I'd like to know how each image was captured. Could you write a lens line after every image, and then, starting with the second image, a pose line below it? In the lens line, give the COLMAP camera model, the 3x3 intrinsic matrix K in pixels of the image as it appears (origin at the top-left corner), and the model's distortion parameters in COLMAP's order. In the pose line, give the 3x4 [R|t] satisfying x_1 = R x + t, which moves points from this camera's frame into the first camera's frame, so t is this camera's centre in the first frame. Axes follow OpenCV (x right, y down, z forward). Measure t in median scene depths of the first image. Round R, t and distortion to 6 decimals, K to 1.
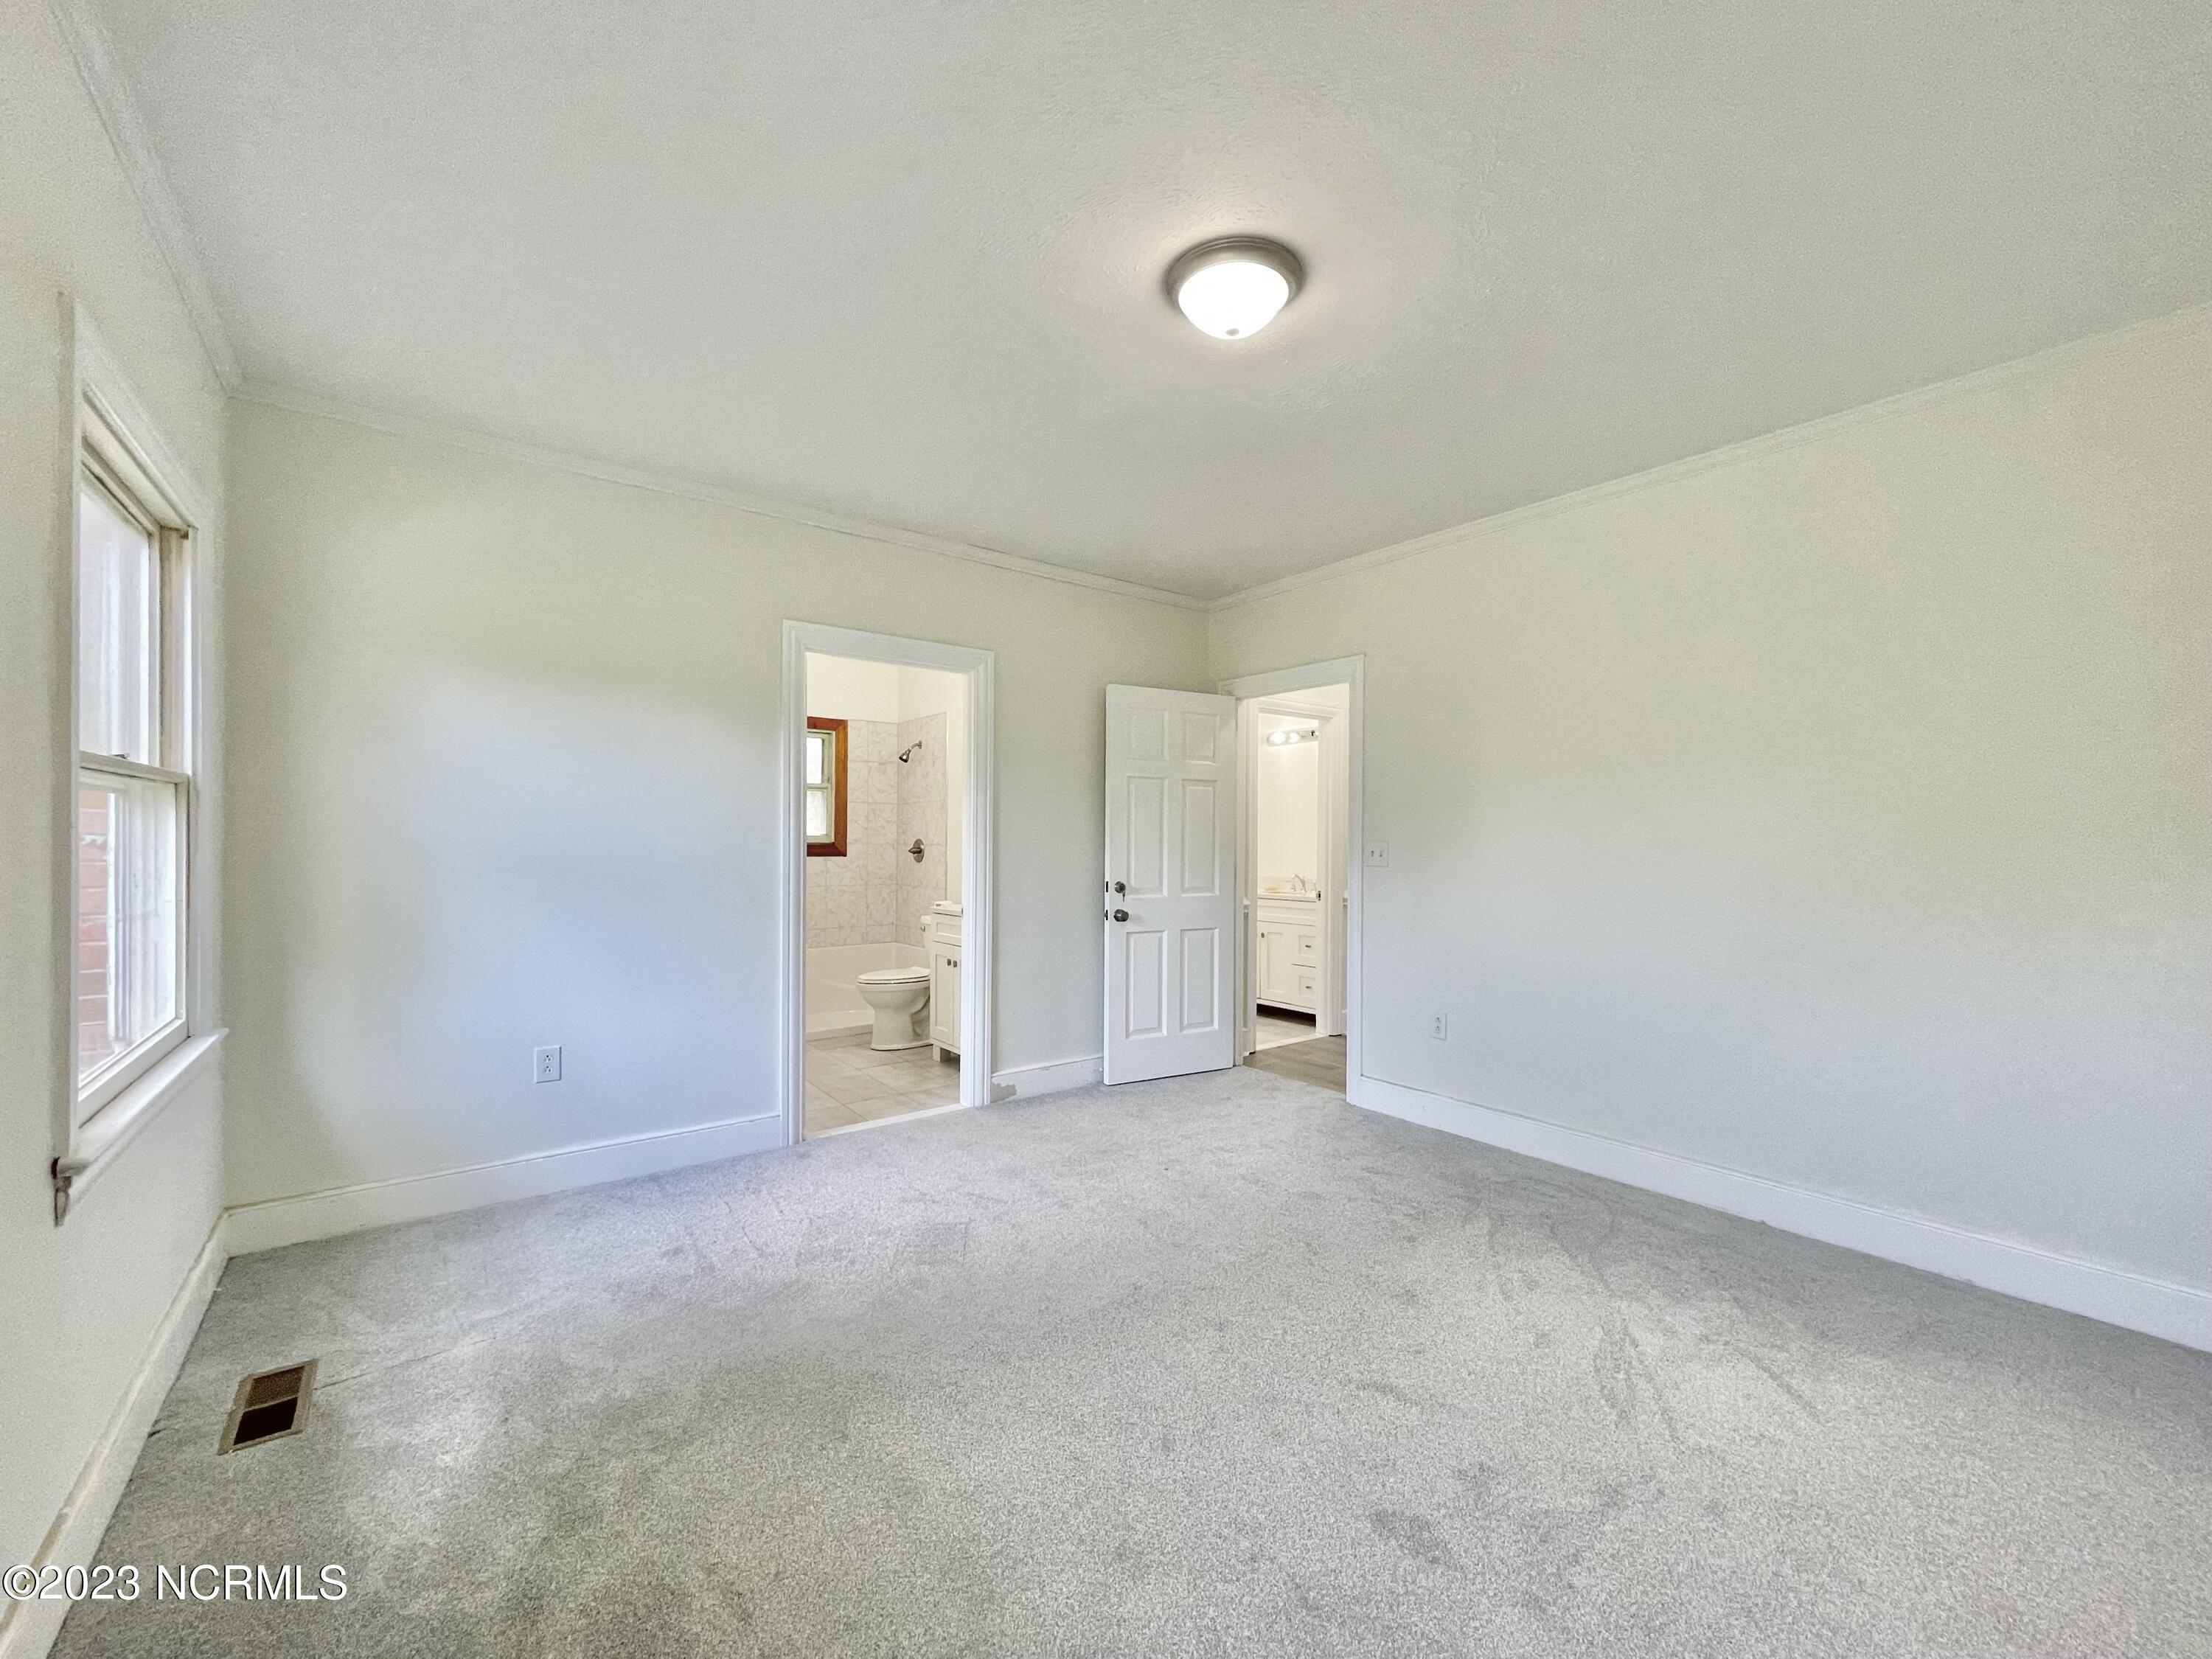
lens RADIAL K [[879.9, 0, 1081.1], [0, 879.9, 834.0], [0, 0, 1]] dist [0.002743, 0.000047]
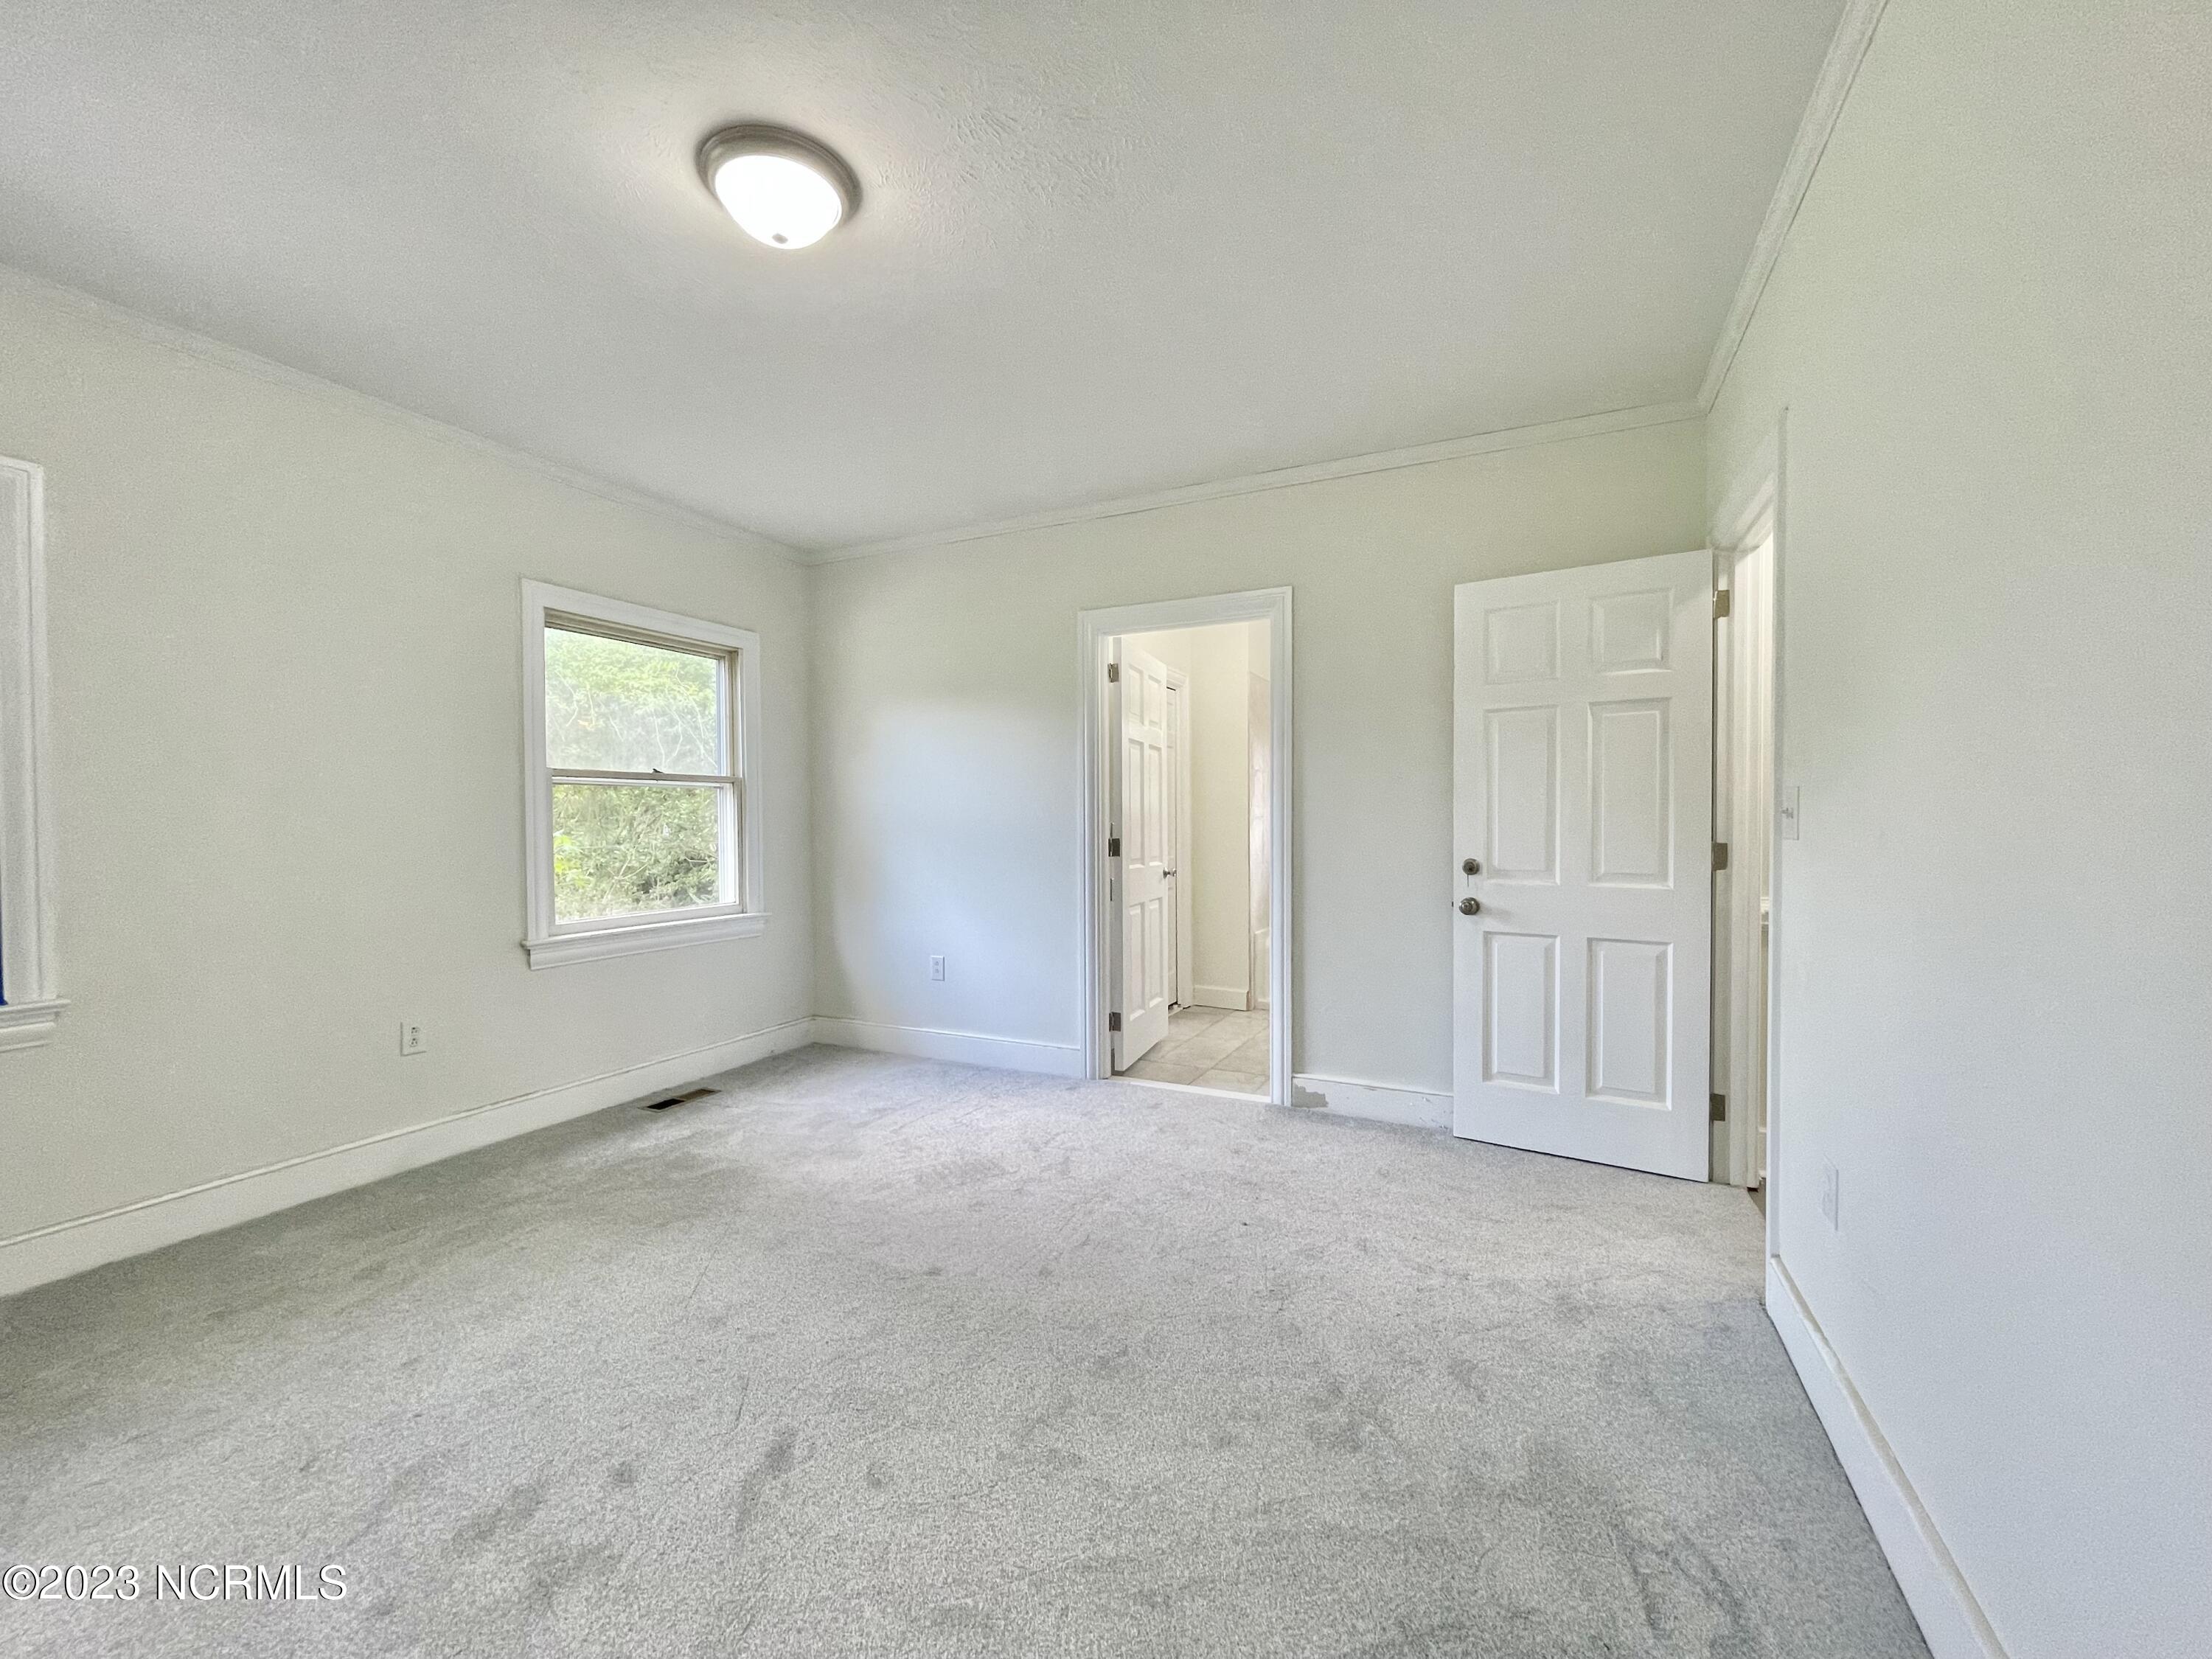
lens RADIAL K [[879.0, 0, 1101.7], [0, 879.0, 834.3], [0, 0, 1]] dist [0.000669, -0.000111]
pose [[0.472919, 0.006359, -0.881083, 0.534667], [0.012610, 0.999823, 0.013984, 0.020140], [0.881016, -0.017724, 0.472755, 0.397604]]
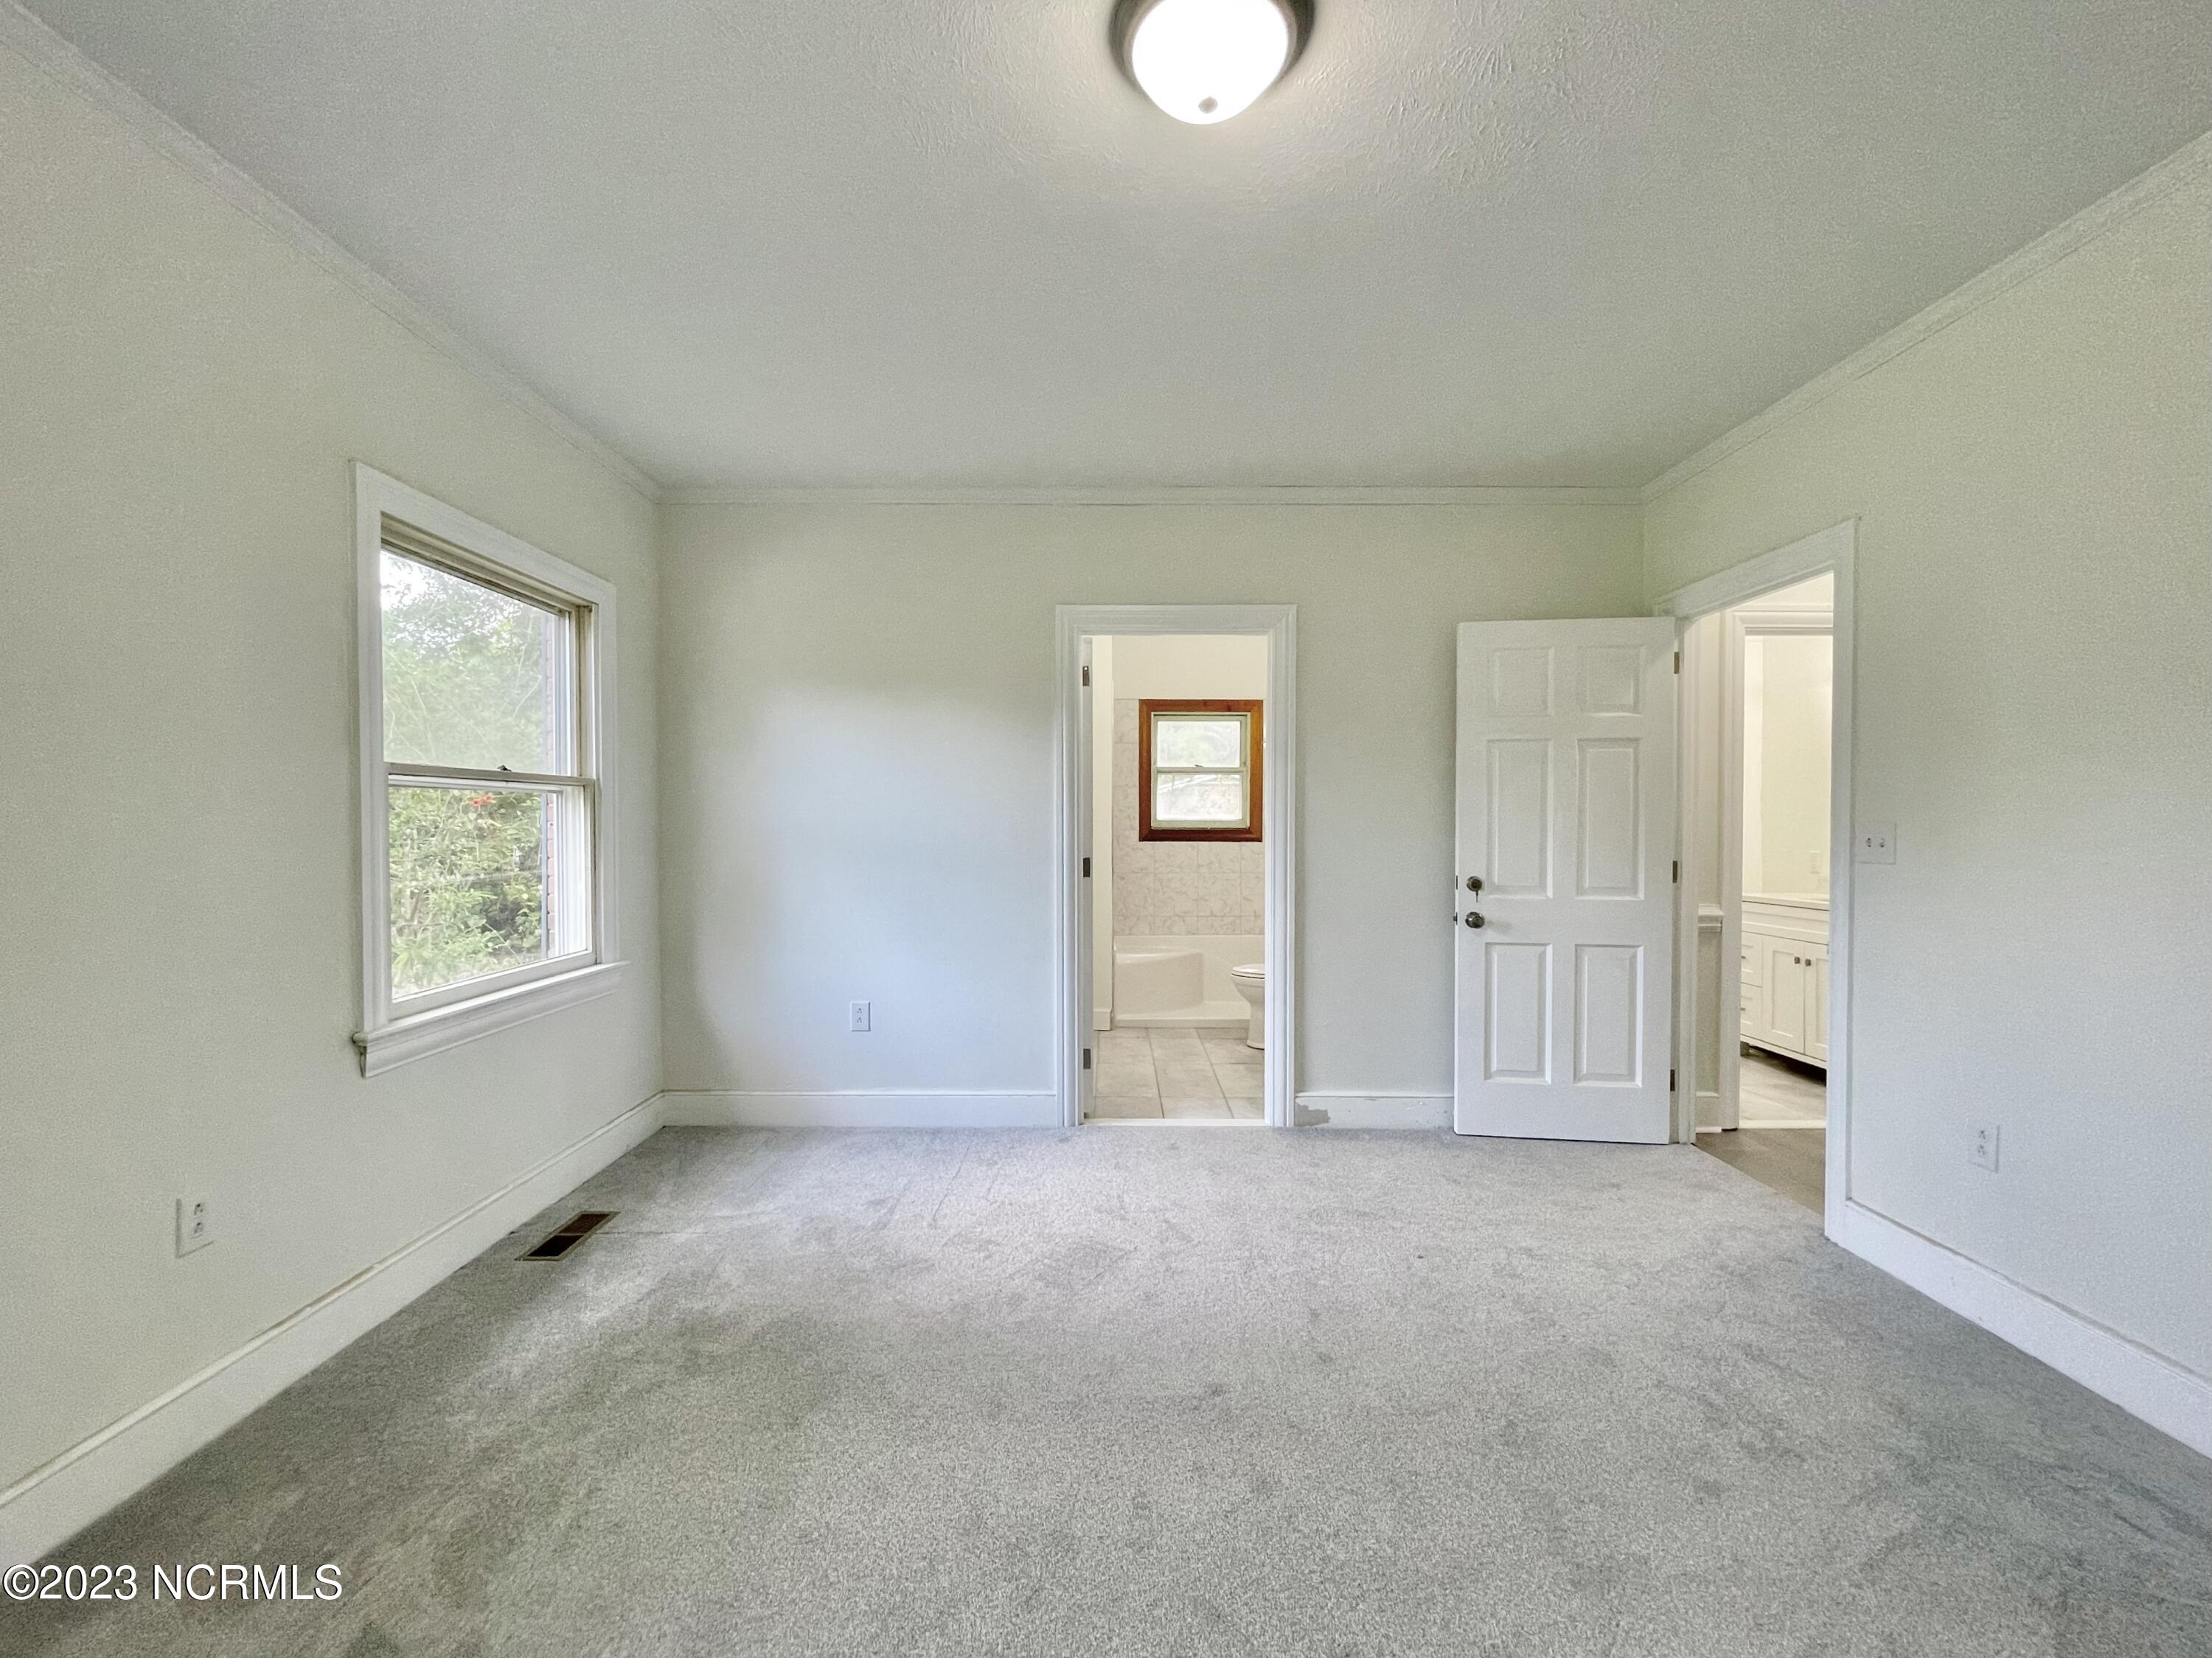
lens RADIAL K [[893.0, 0, 1097.9], [0, 893.0, 834.5], [0, 0, 1]] dist [-0.000295, 0.000168]
pose [[0.803156, 0.002717, -0.595763, 0.247638], [0.006890, 0.999880, 0.013849, 0.003748], [0.595729, -0.015228, 0.803041, 0.168007]]
